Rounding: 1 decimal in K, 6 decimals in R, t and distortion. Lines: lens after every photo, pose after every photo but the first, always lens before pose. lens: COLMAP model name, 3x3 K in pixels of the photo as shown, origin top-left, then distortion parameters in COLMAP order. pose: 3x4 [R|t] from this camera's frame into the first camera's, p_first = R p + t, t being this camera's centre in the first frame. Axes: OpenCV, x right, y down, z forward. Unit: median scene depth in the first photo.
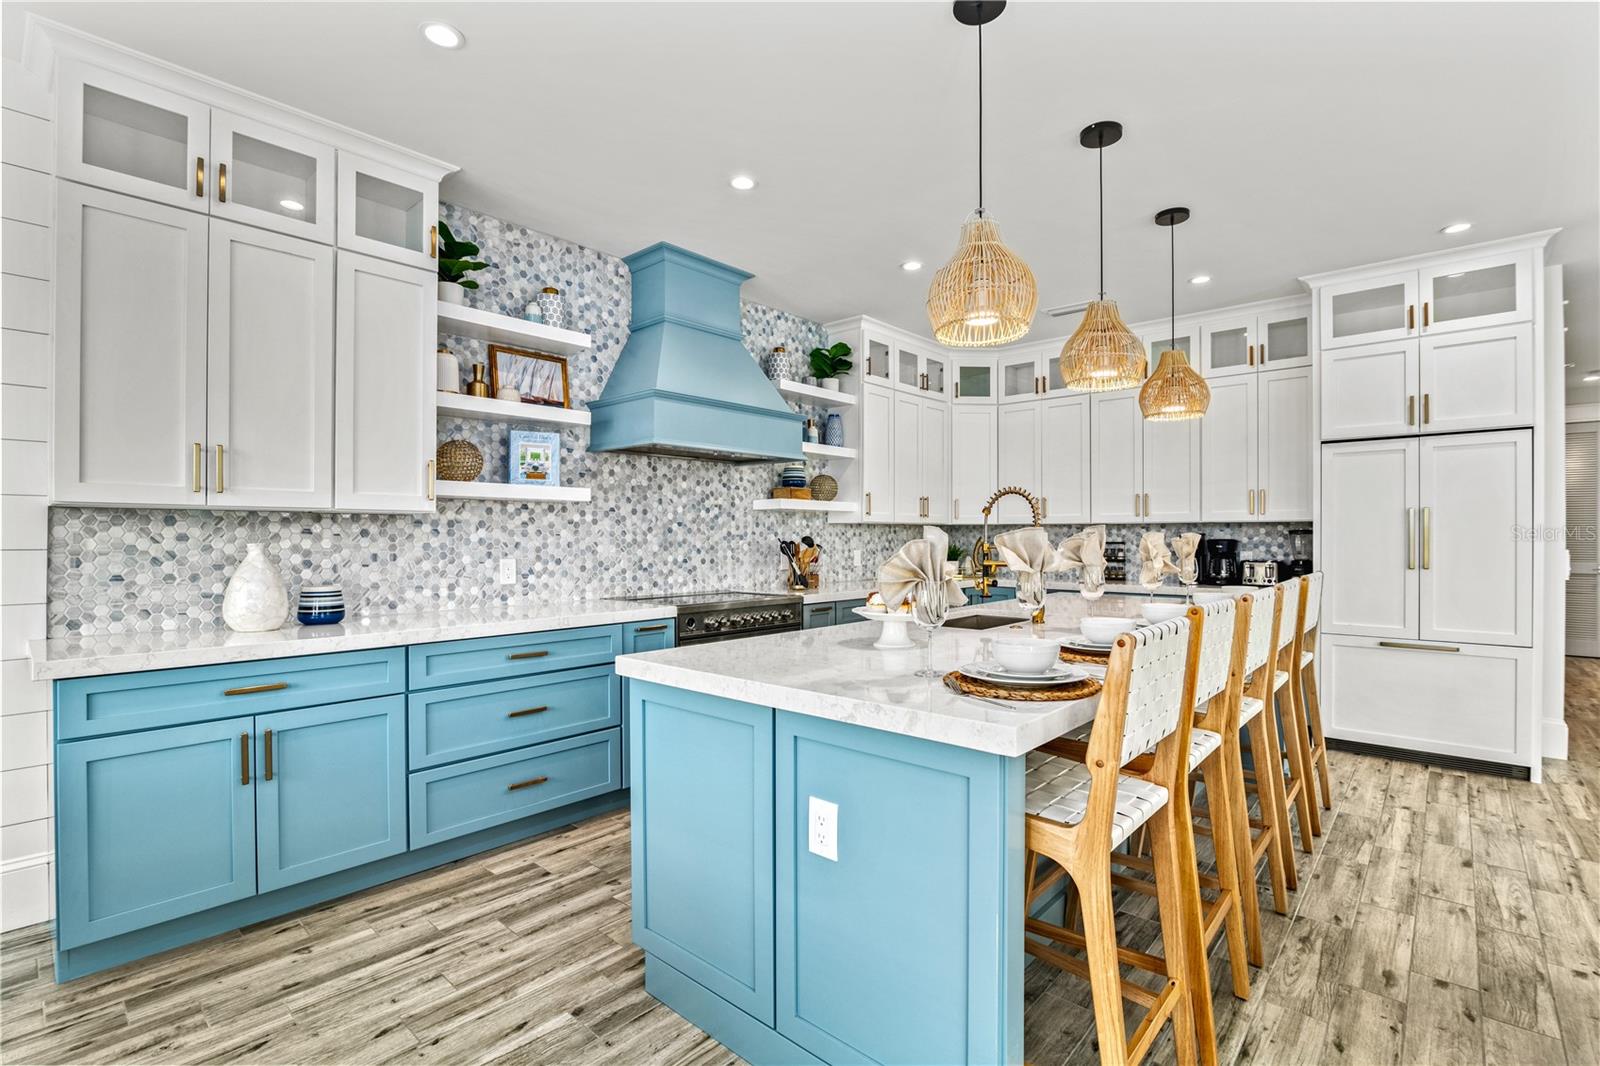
lens RADIAL K [[736.8, 0, 799.2], [0, 736.8, 536.9], [0, 0, 1]] dist [-0.019832, 0.000957]
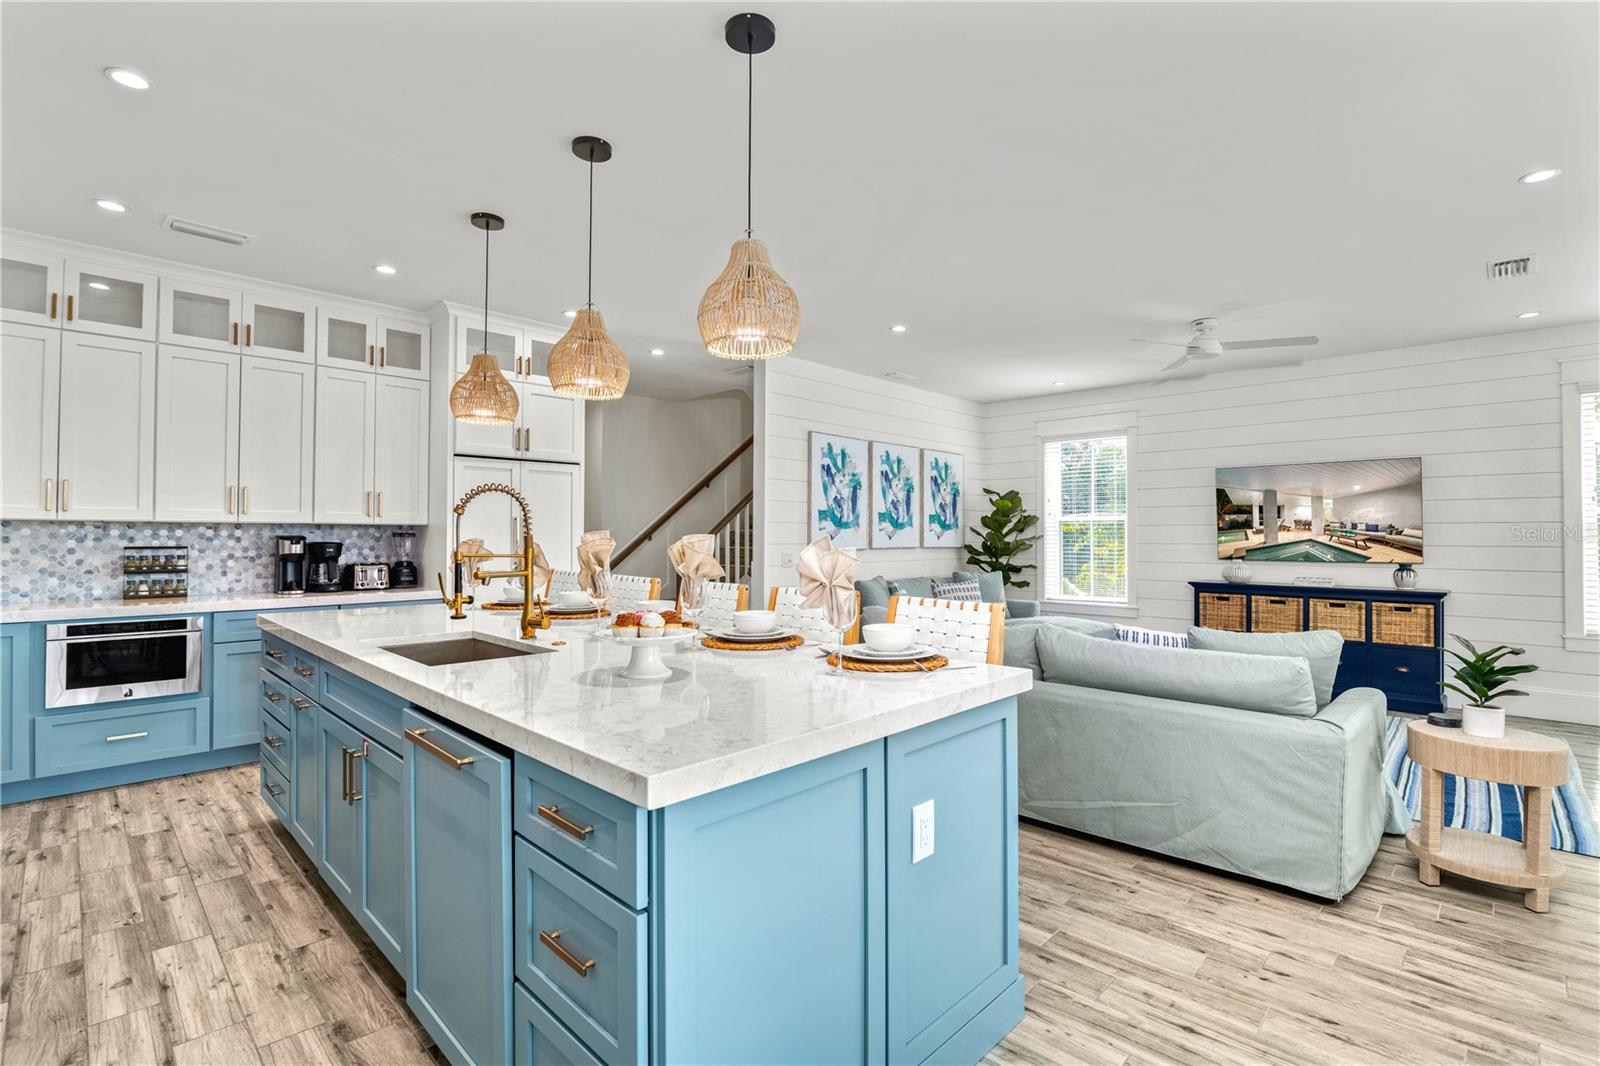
lens RADIAL K [[736.8, 0, 808.2], [0, 736.8, 527.2], [0, 0, 1]] dist [-0.019832, 0.000957]
pose [[0.041040, 0.013622, 0.999065, -0.428117], [-0.001717, 0.999907, -0.013562, -0.005760], [-0.999156, -0.001159, 0.041060, 0.477801]]
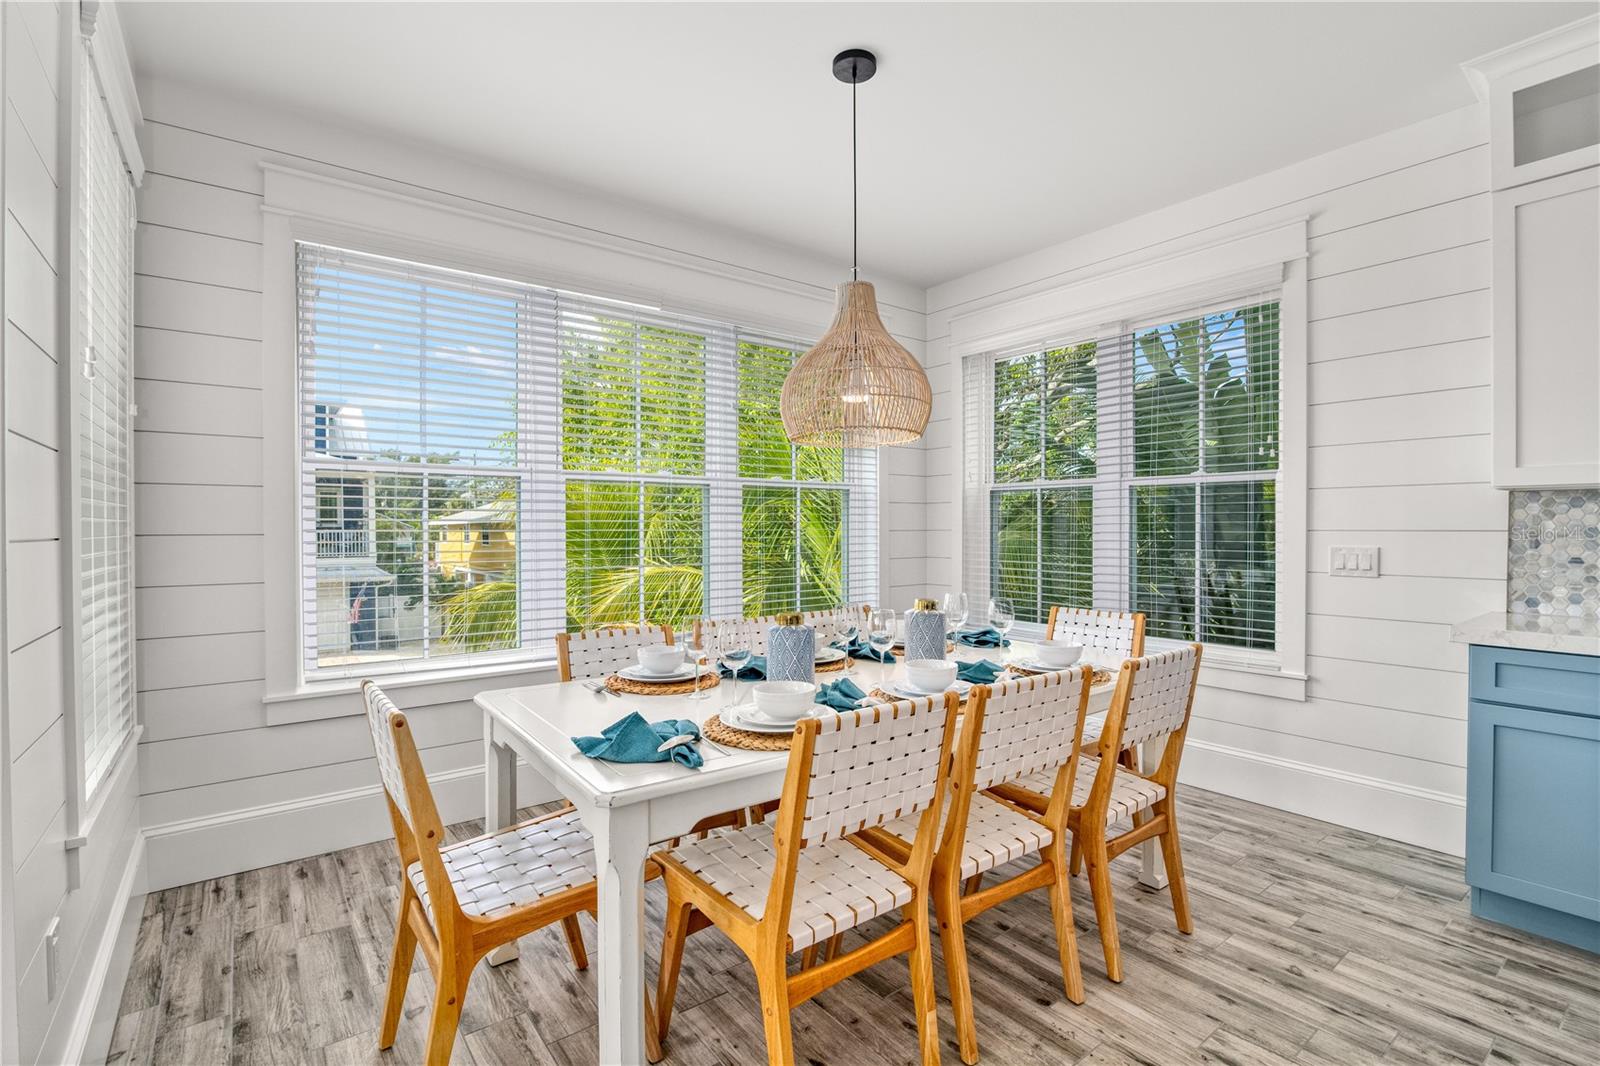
lens RADIAL K [[736.8, 0, 796.7], [0, 736.8, 533.5], [0, 0, 1]] dist [-0.019832, 0.000957]
pose [[-0.191744, 0.008151, -0.981411, 0.151097], [0.003149, 0.999965, 0.007690, 0.006032], [0.981440, -0.001616, -0.191763, 0.094773]]
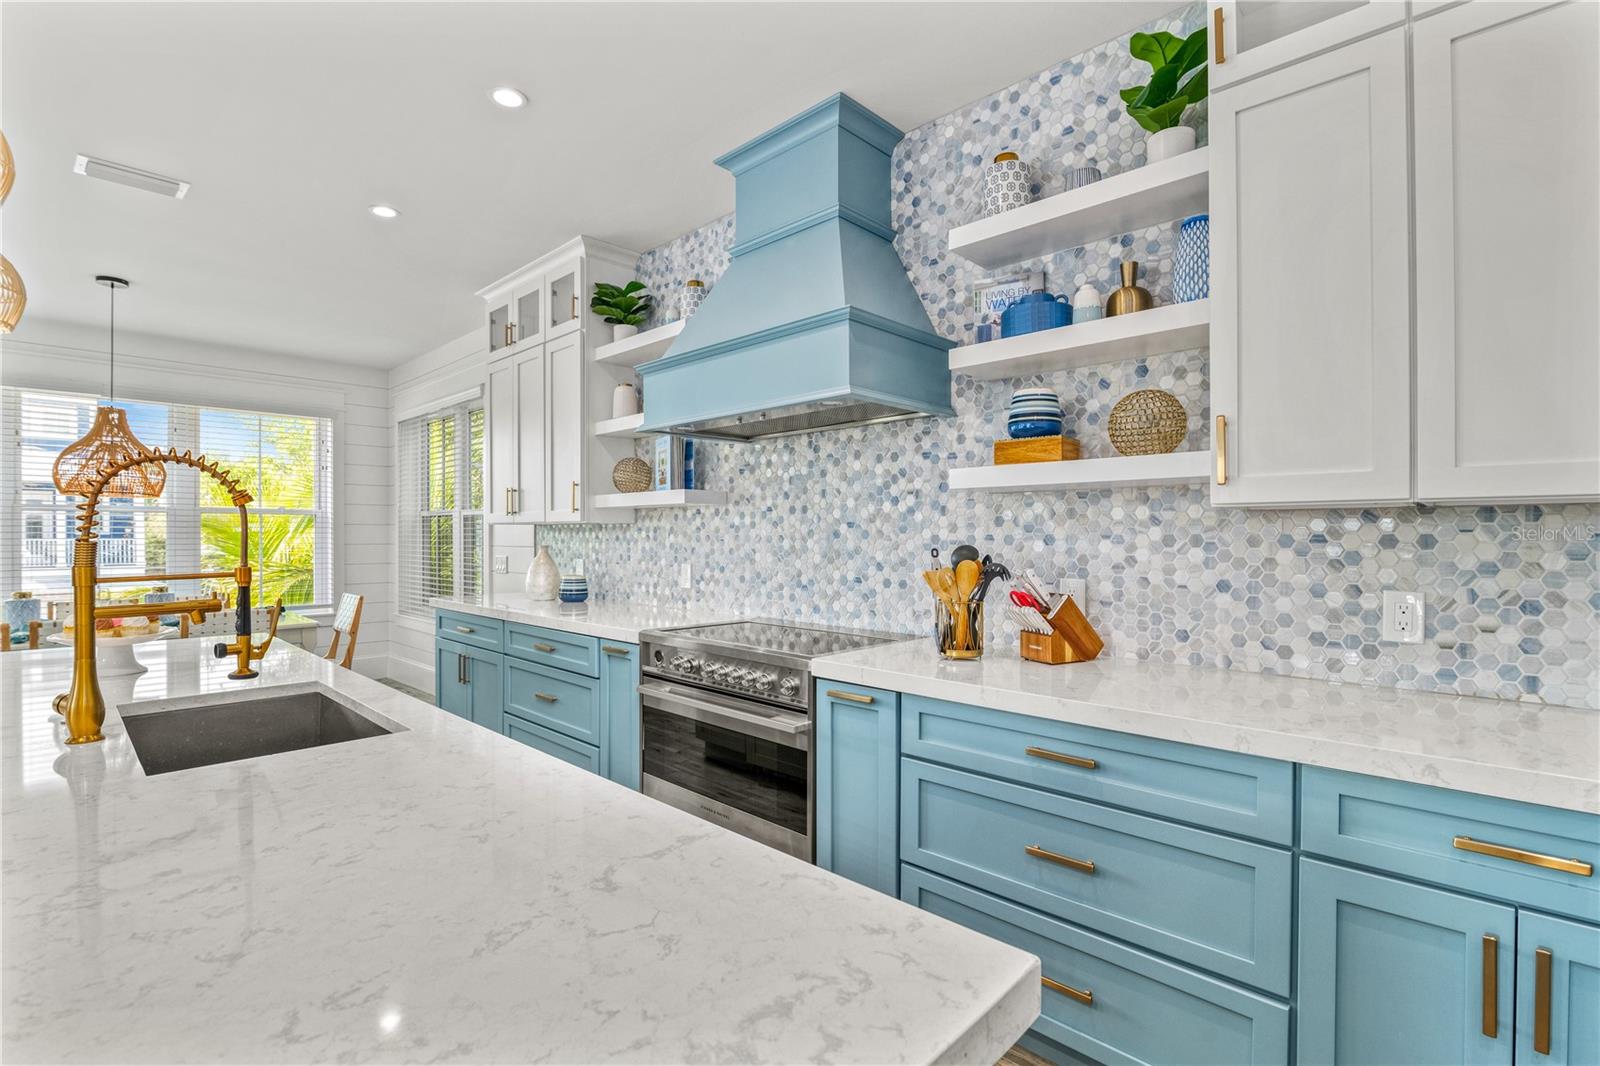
lens RADIAL K [[736.8, 0, 797.3], [0, 736.8, 534.3], [0, 0, 1]] dist [-0.019832, 0.000957]
pose [[-0.032542, 0.002012, -0.999468, 0.585376], [0.003076, 0.999993, 0.001913, -0.011604], [0.999466, -0.003012, -0.032548, 1.116208]]
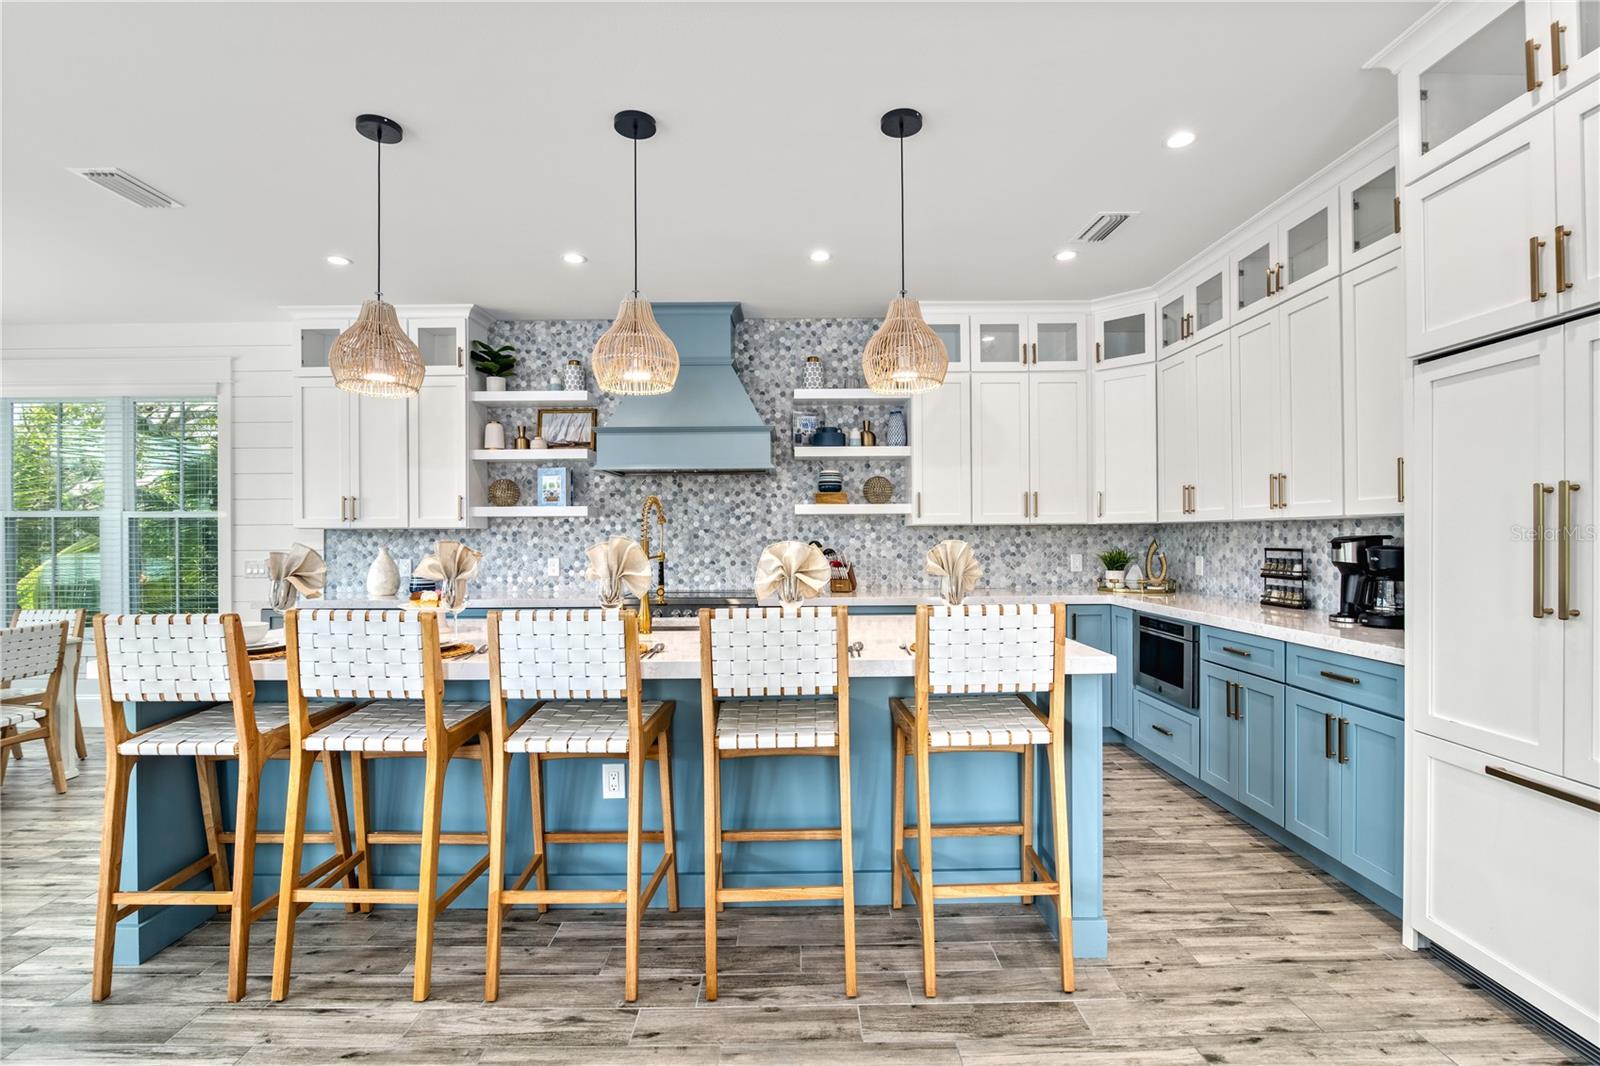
lens RADIAL K [[736.8, 0, 808.1], [0, 736.8, 541.9], [0, 0, 1]] dist [-0.019832, 0.000957]
pose [[0.671990, 0.002717, -0.740555, 0.928174], [0.005778, 0.999944, 0.008912, -0.010650], [0.740538, -0.010268, 0.671937, 0.384570]]
